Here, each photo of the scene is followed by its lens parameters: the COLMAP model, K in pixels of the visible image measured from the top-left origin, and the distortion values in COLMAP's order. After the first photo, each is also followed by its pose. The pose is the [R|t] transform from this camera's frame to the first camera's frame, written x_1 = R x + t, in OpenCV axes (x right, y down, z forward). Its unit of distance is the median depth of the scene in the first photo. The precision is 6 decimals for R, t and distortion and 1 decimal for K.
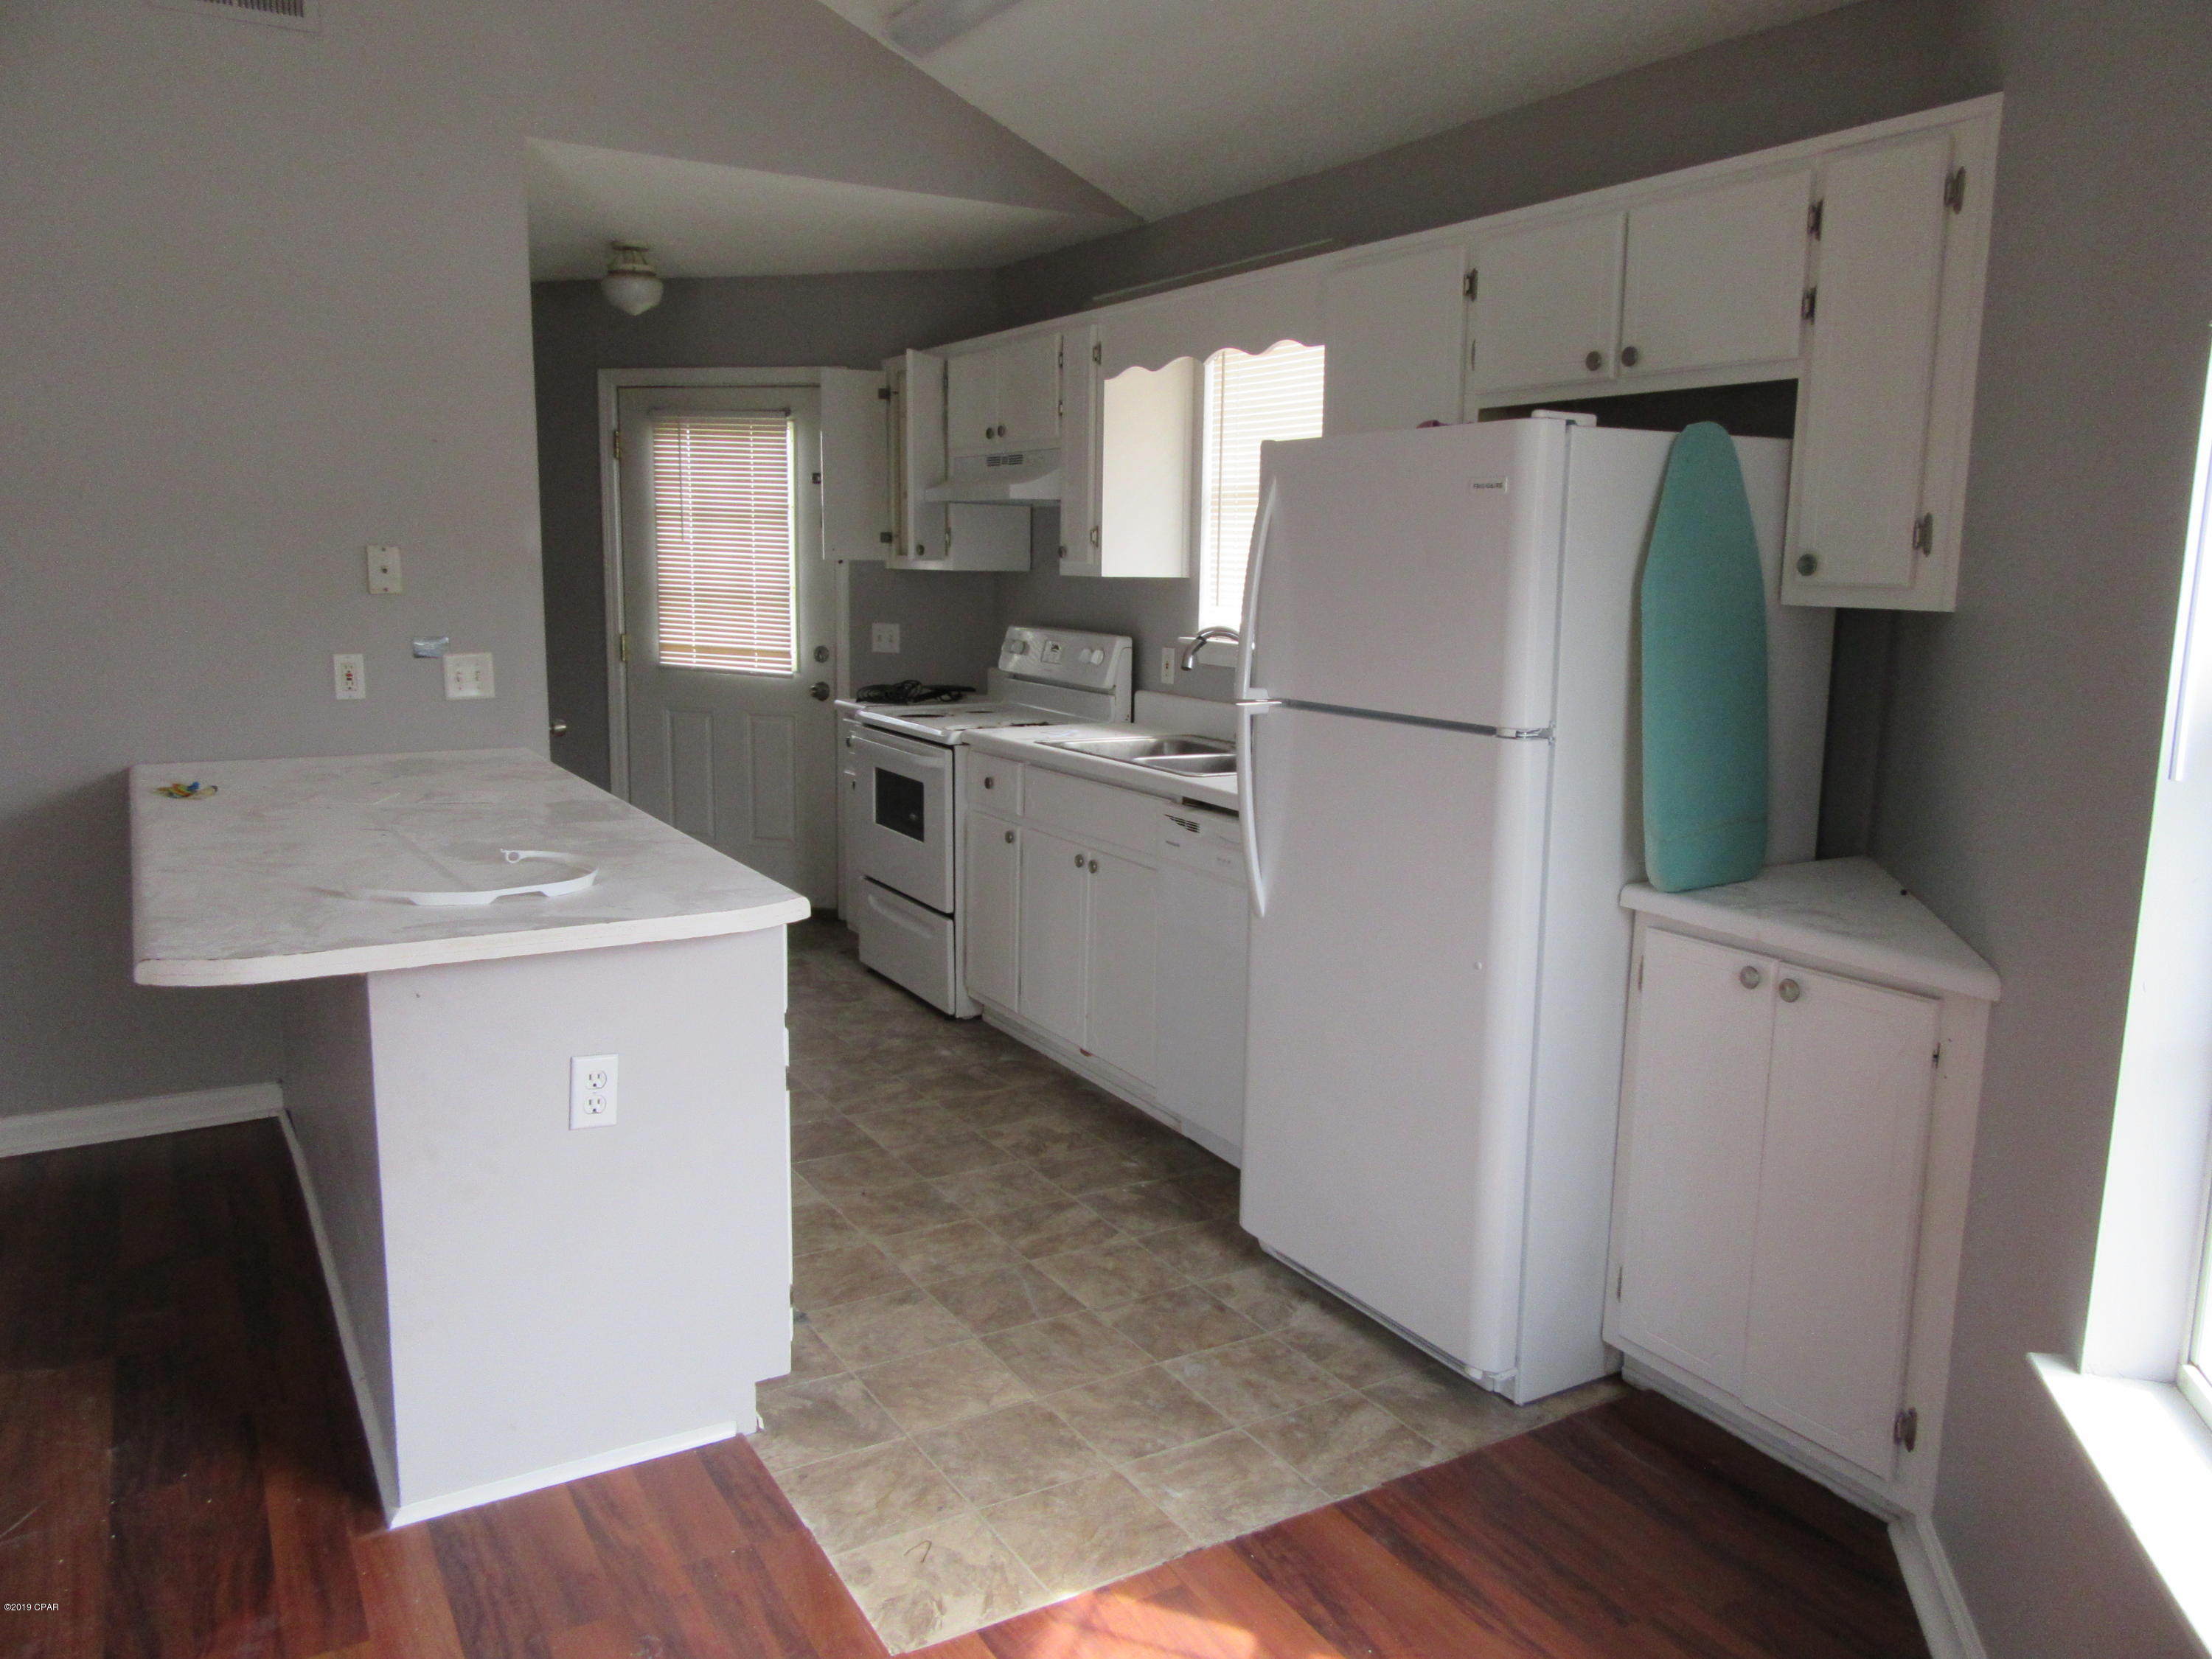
lens RADIAL K [[1609.5, 0, 1106.0], [0, 1609.5, 829.5], [0, 0, 1]] dist [-0.007690, 0.003251]
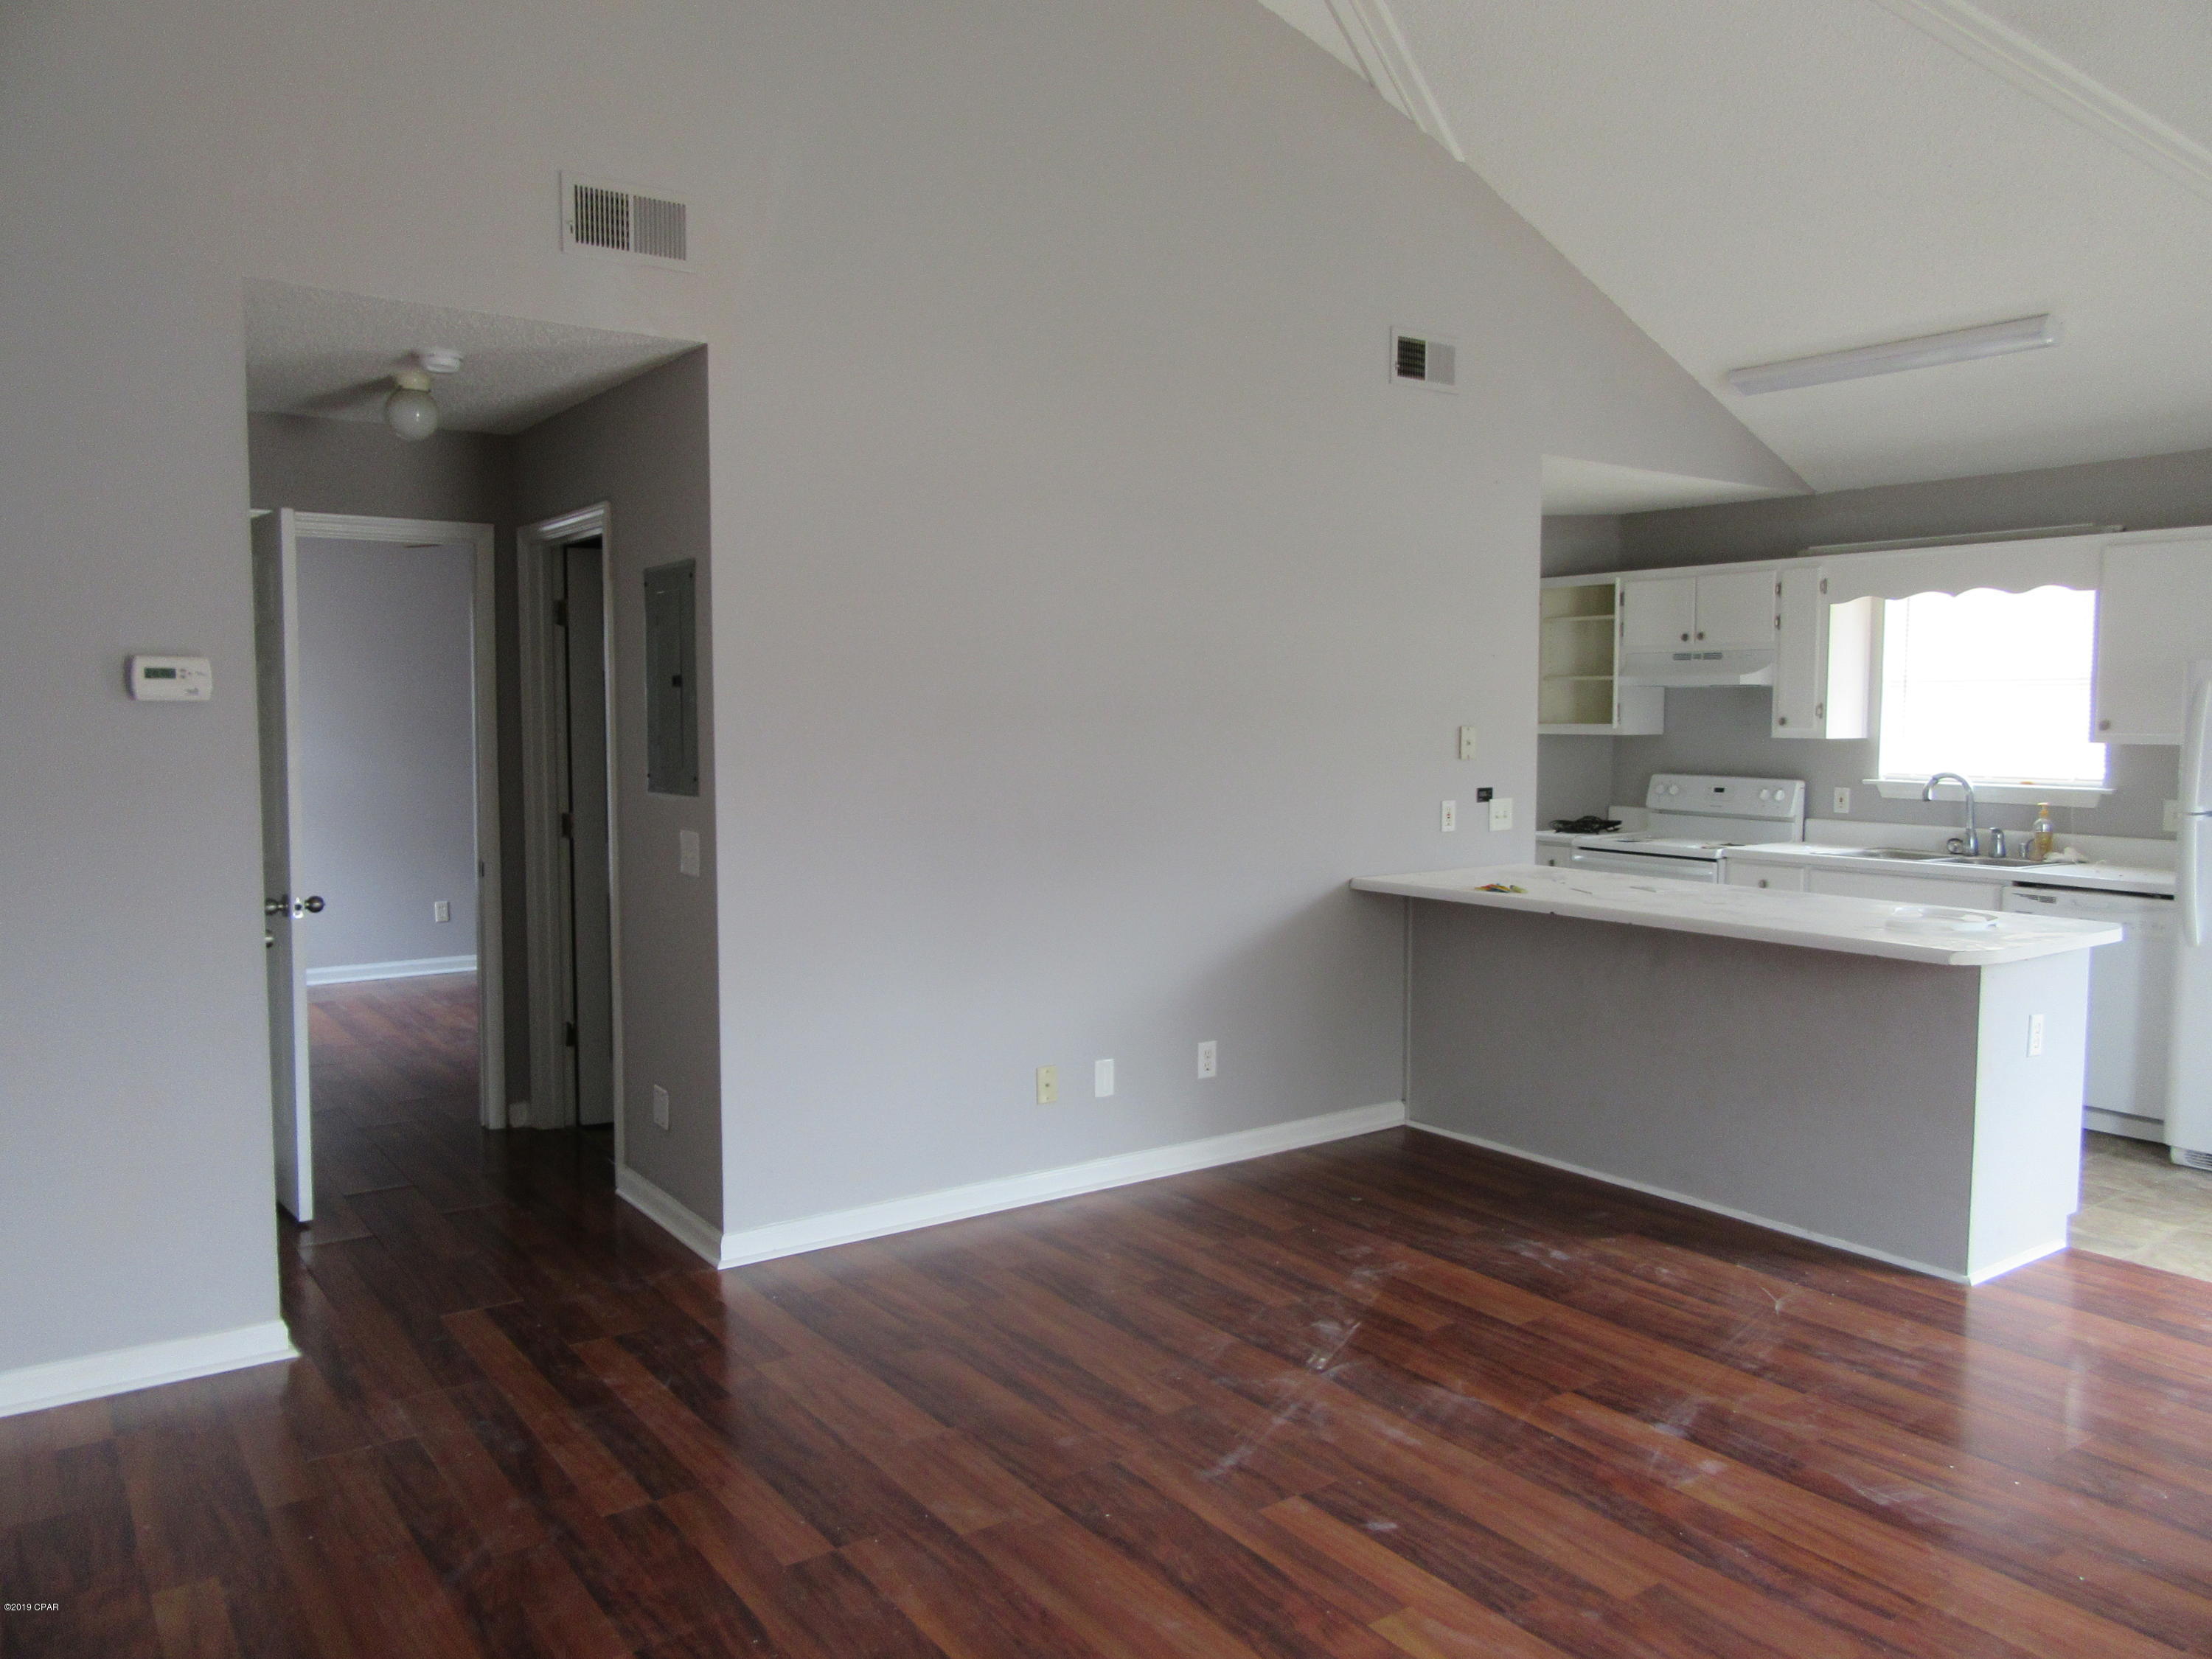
lens RADIAL K [[1609.5, 0, 1106.0], [0, 1609.5, 829.5], [0, 0, 1]] dist [-0.007690, 0.003251]
pose [[0.995022, -0.019928, 0.097647, -0.776160], [0.029584, 0.994701, -0.098461, 0.044534], [-0.095168, 0.100860, 0.990339, -0.341397]]
